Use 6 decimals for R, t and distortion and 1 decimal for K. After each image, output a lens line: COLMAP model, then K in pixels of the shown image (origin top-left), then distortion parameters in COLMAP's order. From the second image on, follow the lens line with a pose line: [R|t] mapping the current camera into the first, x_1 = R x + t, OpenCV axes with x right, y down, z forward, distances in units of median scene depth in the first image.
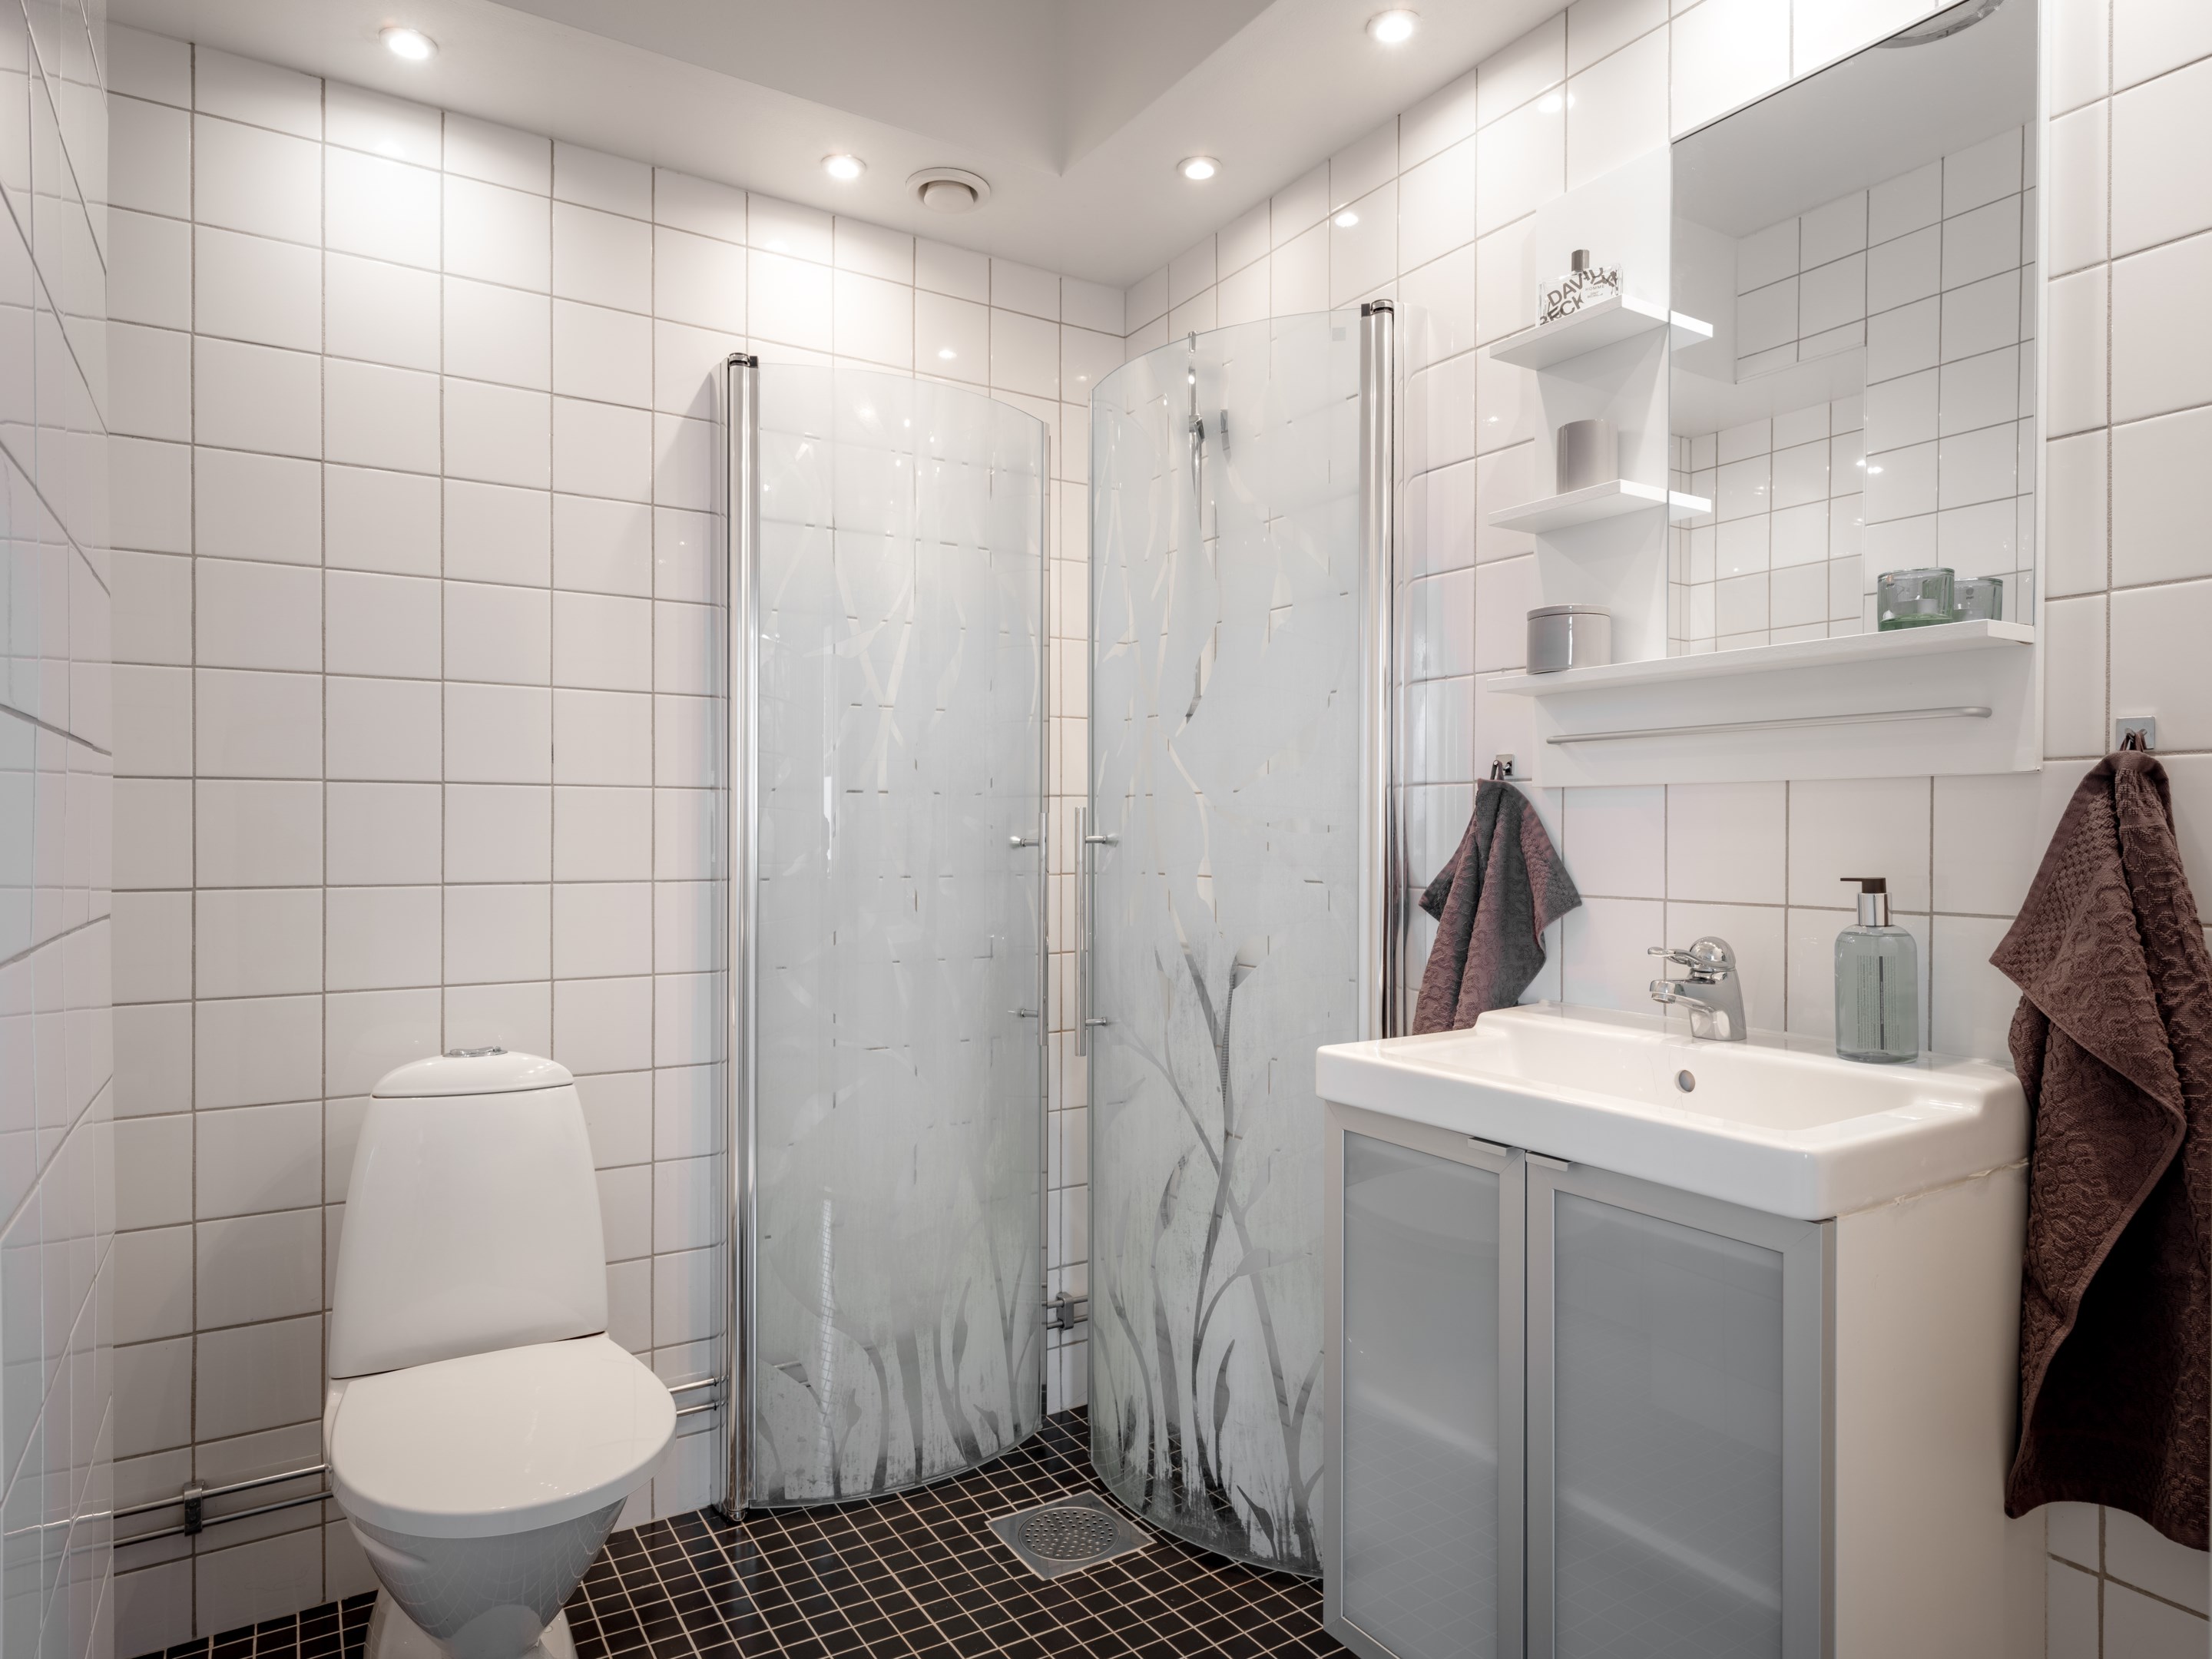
lens RADIAL K [[1348.5, 0, 1106.0], [0, 1348.5, 829.5], [0, 0, 1]] dist [-0.002027, -0.000898]
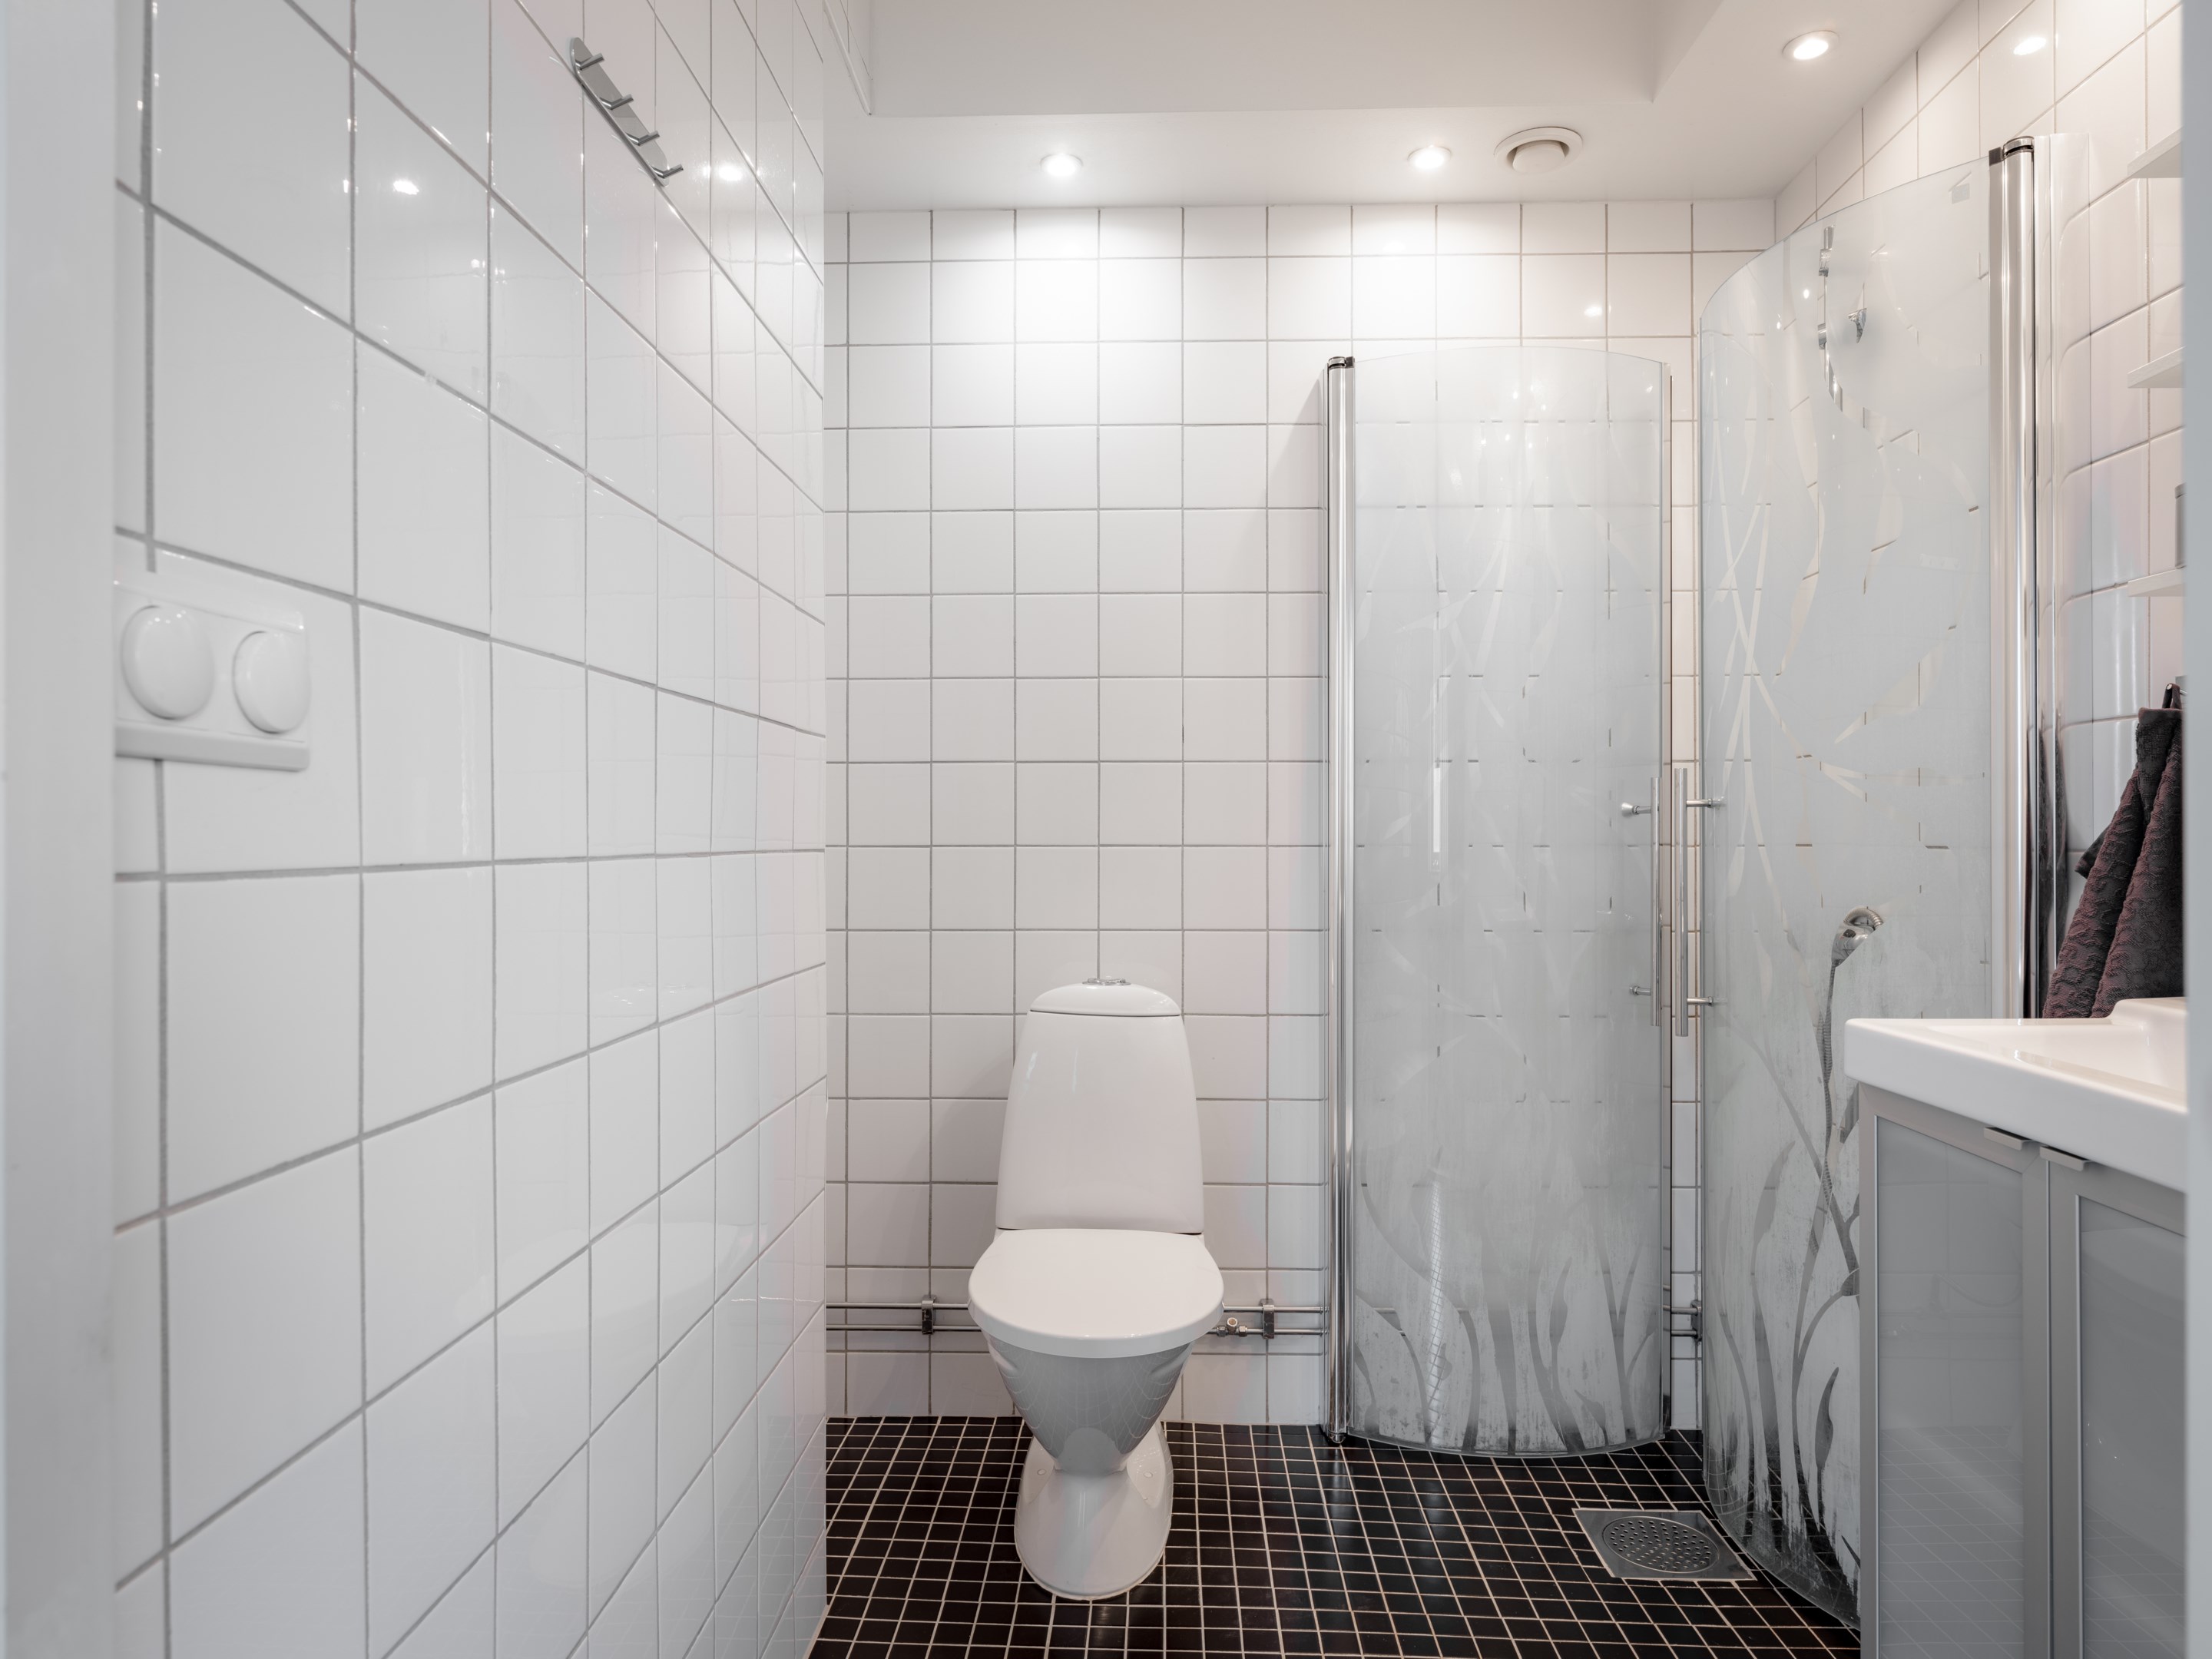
lens RADIAL K [[1400.6, 0, 1106.0], [0, 1400.6, 829.5], [0, 0, 1]] dist [-0.006383, -0.000751]
pose [[0.813035, -0.006347, -0.582181, 0.229016], [0.000514, 0.999948, -0.010184, 0.036461], [0.582215, 0.007981, 0.812996, -0.015676]]
